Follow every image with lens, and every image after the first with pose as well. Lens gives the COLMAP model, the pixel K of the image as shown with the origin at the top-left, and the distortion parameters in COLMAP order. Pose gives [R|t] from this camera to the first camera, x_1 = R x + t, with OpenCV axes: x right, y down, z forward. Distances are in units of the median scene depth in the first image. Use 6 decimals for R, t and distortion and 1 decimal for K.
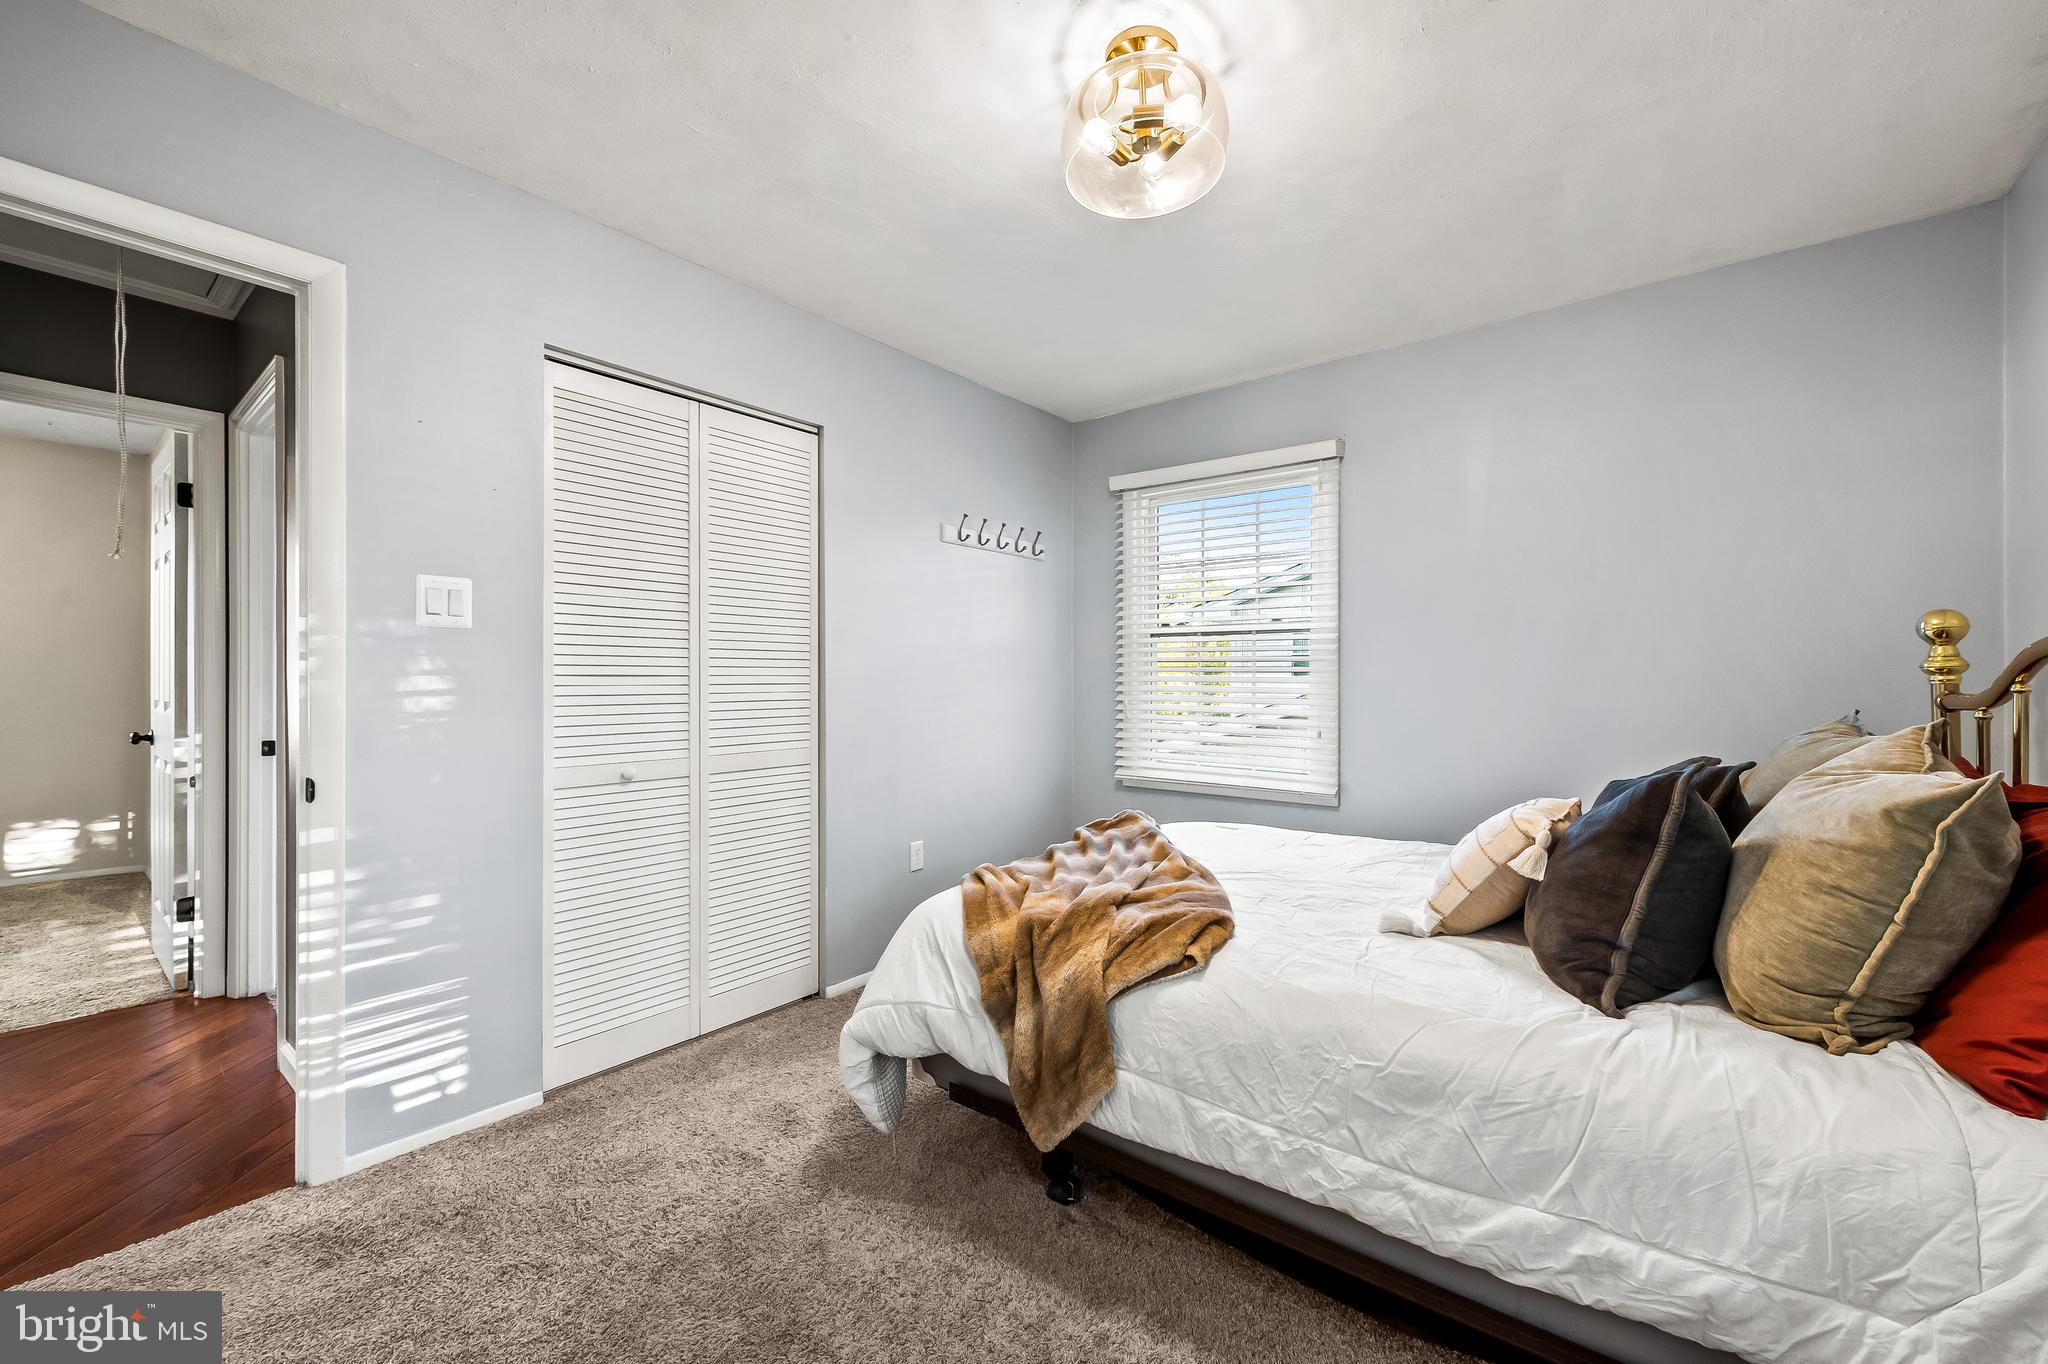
lens RADIAL K [[815.8, 0, 1021.7], [0, 815.8, 678.0], [0, 0, 1]] dist [0.009621, -0.002516]
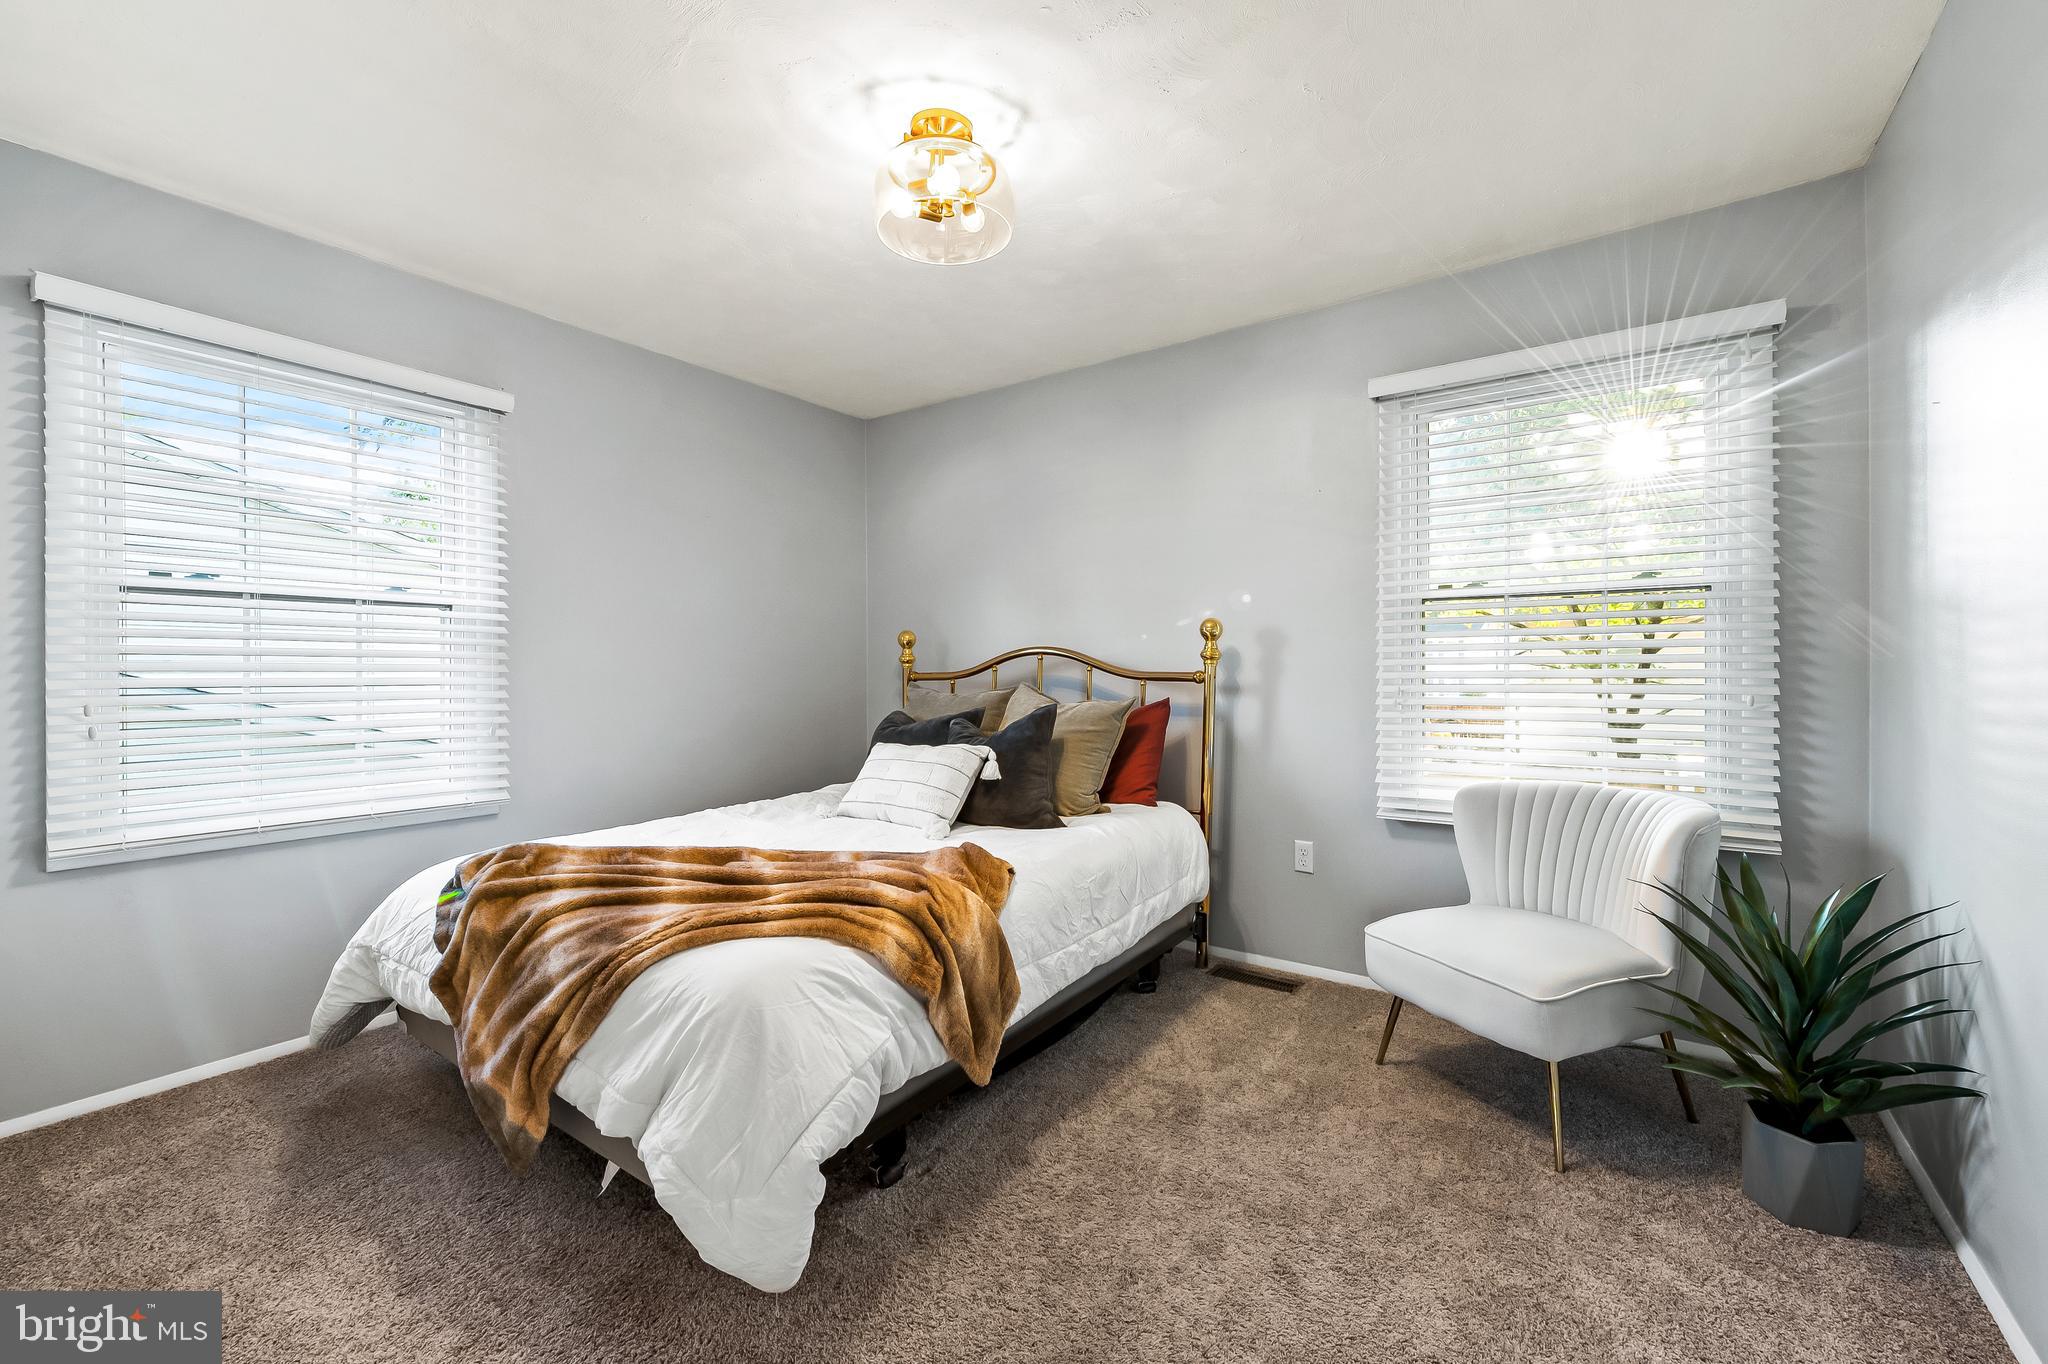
lens RADIAL K [[815.8, 0, 1027.9], [0, 815.8, 672.7], [0, 0, 1]] dist [0.009621, -0.002516]
pose [[-0.053955, -0.005361, 0.998529, -1.227509], [0.000919, 0.999985, 0.005419, 0.010778], [-0.998543, 0.001210, -0.053950, 1.128799]]
